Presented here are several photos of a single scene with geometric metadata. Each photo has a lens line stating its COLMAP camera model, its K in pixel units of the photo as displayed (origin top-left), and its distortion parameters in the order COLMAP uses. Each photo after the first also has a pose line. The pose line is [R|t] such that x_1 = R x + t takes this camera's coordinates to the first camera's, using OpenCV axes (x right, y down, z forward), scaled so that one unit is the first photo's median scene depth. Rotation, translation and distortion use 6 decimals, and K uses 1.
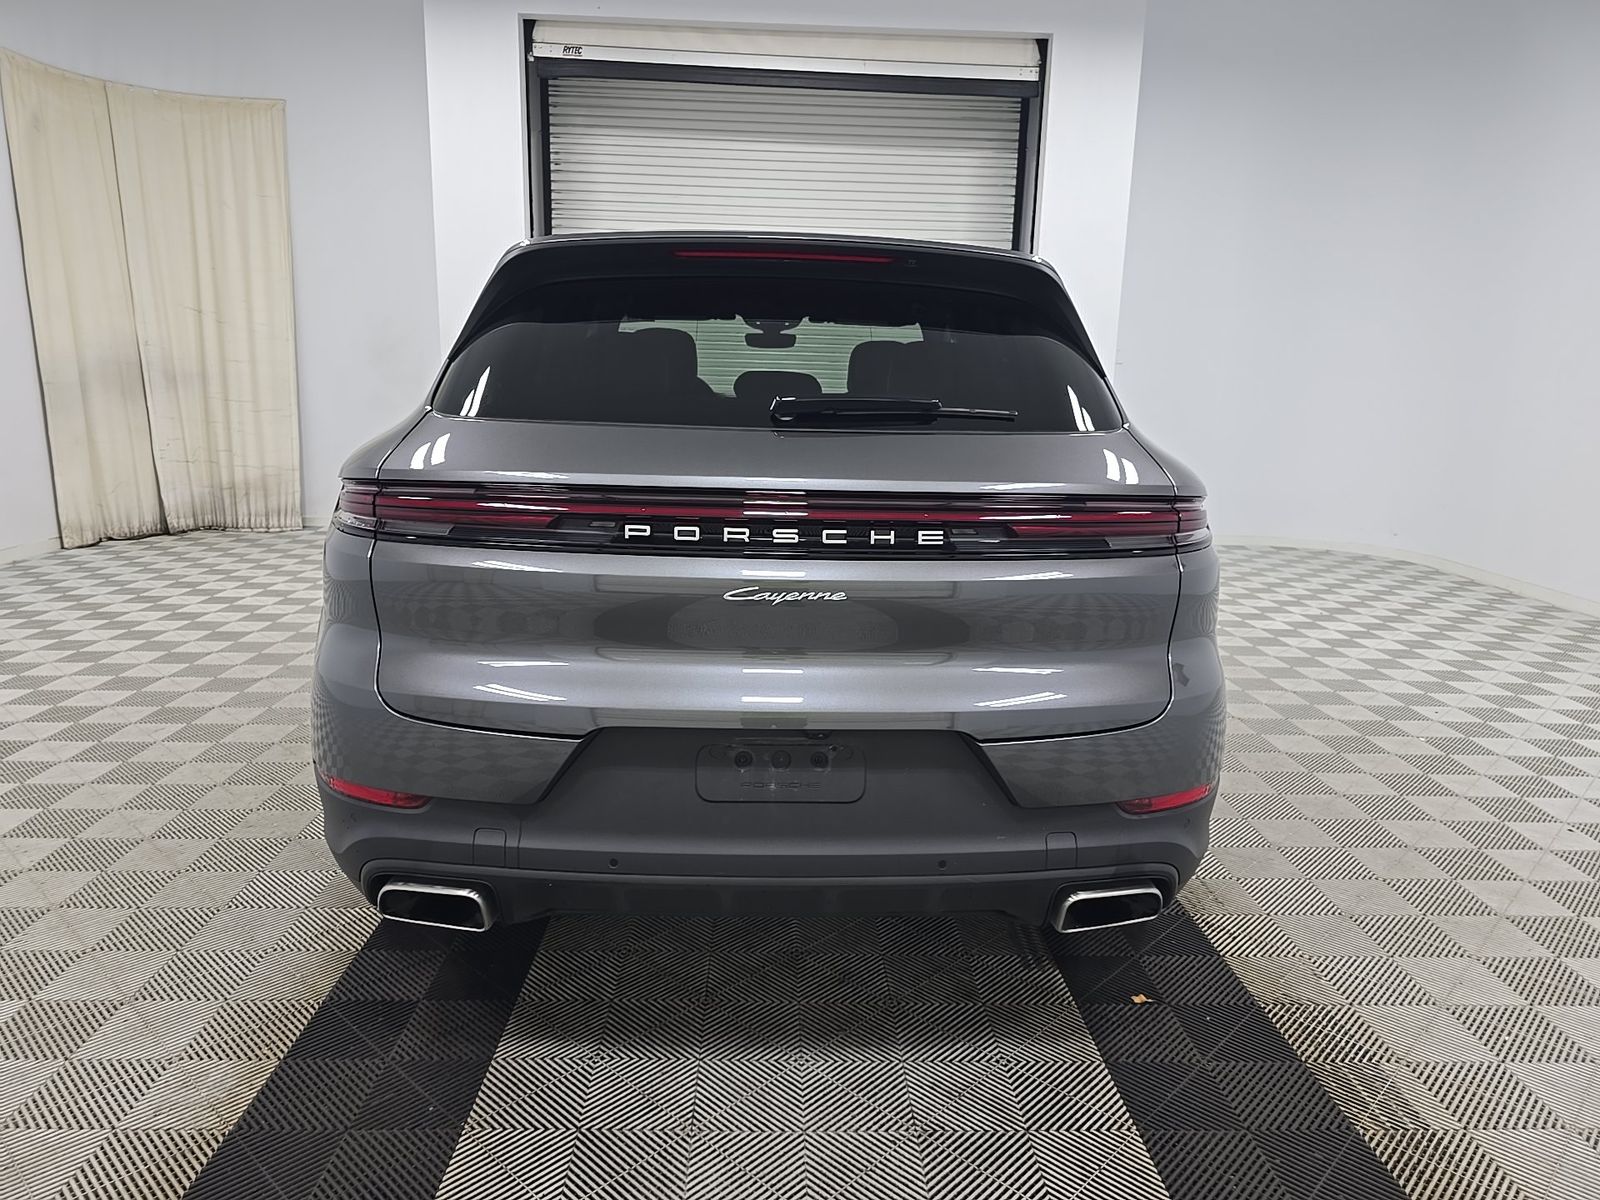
lens RADIAL K [[1084.1, 0, 800.0], [0, 1084.1, 600.0], [0, 0, 1]] dist [0.044201, -0.027505]
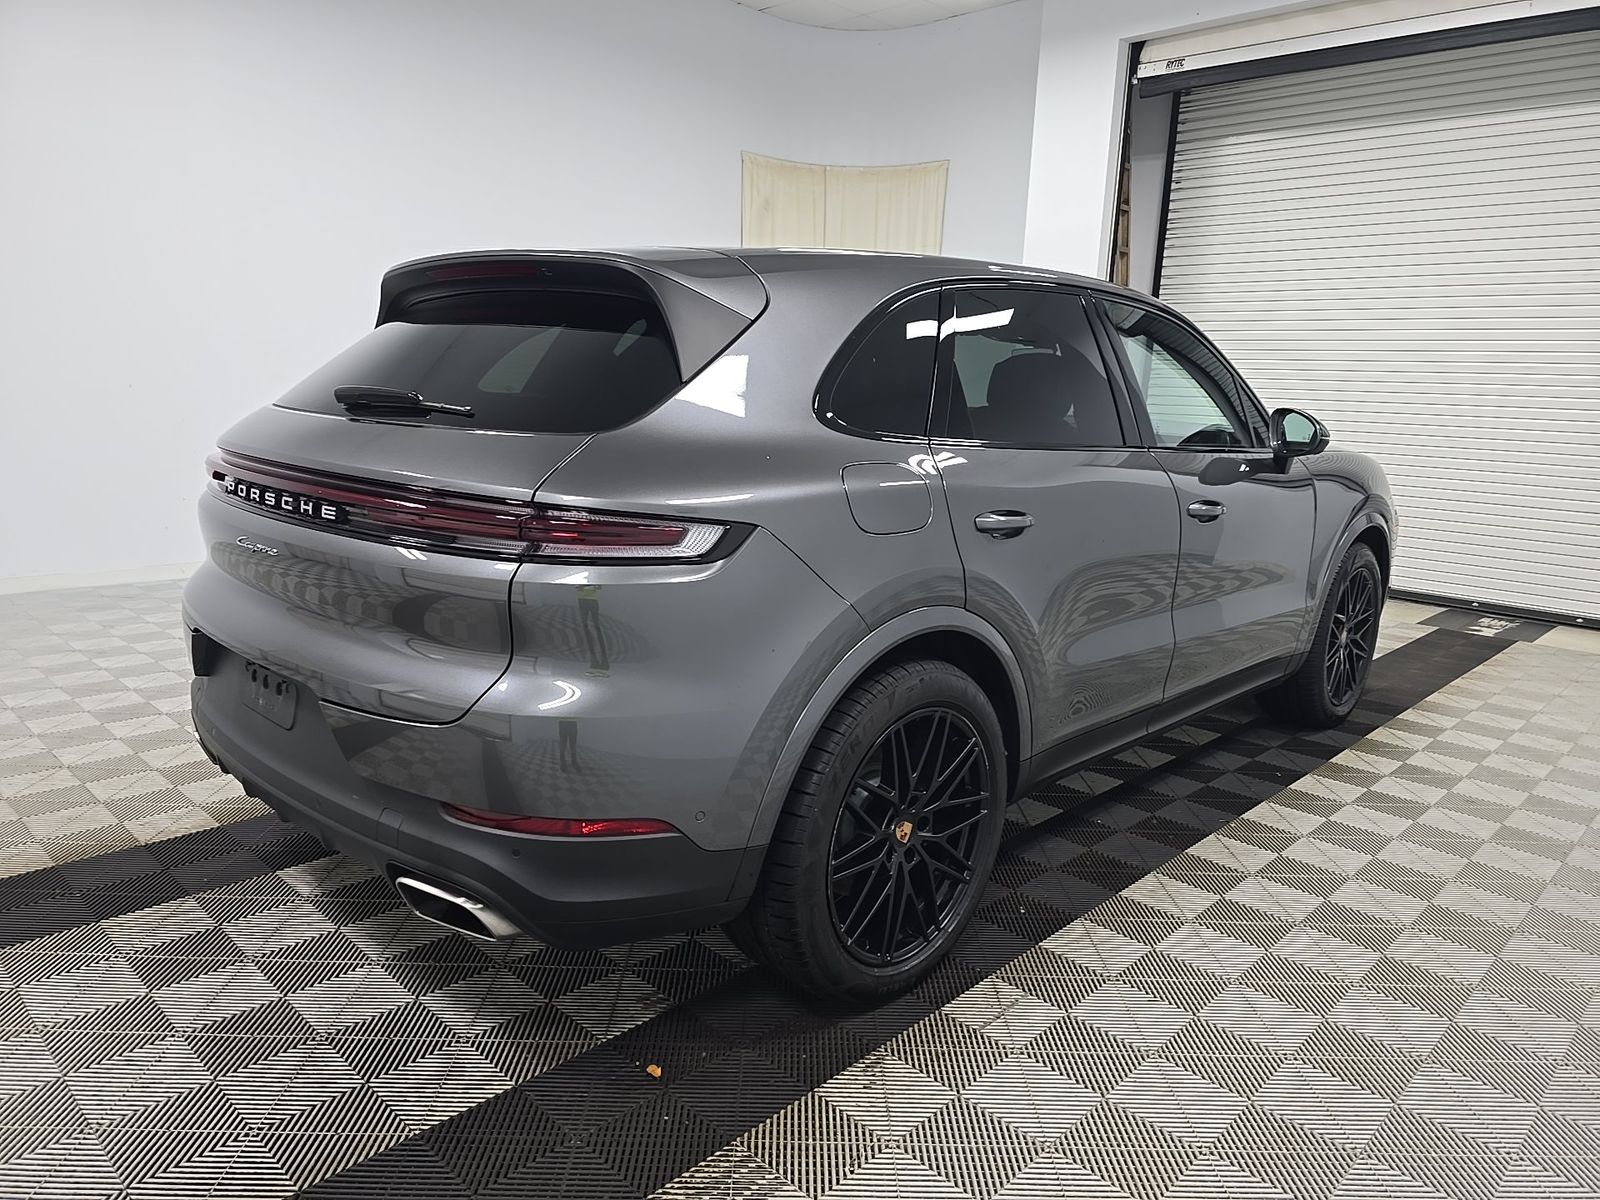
lens RADIAL K [[1084.1, 0, 800.0], [0, 1084.1, 600.0], [0, 0, 1]] dist [0.044201, -0.027505]
pose [[0.700348, 0.143523, -0.699224, 0.301472], [-0.163988, 0.985727, 0.038079, -0.021588], [0.694709, 0.087996, 0.713888, 0.127482]]
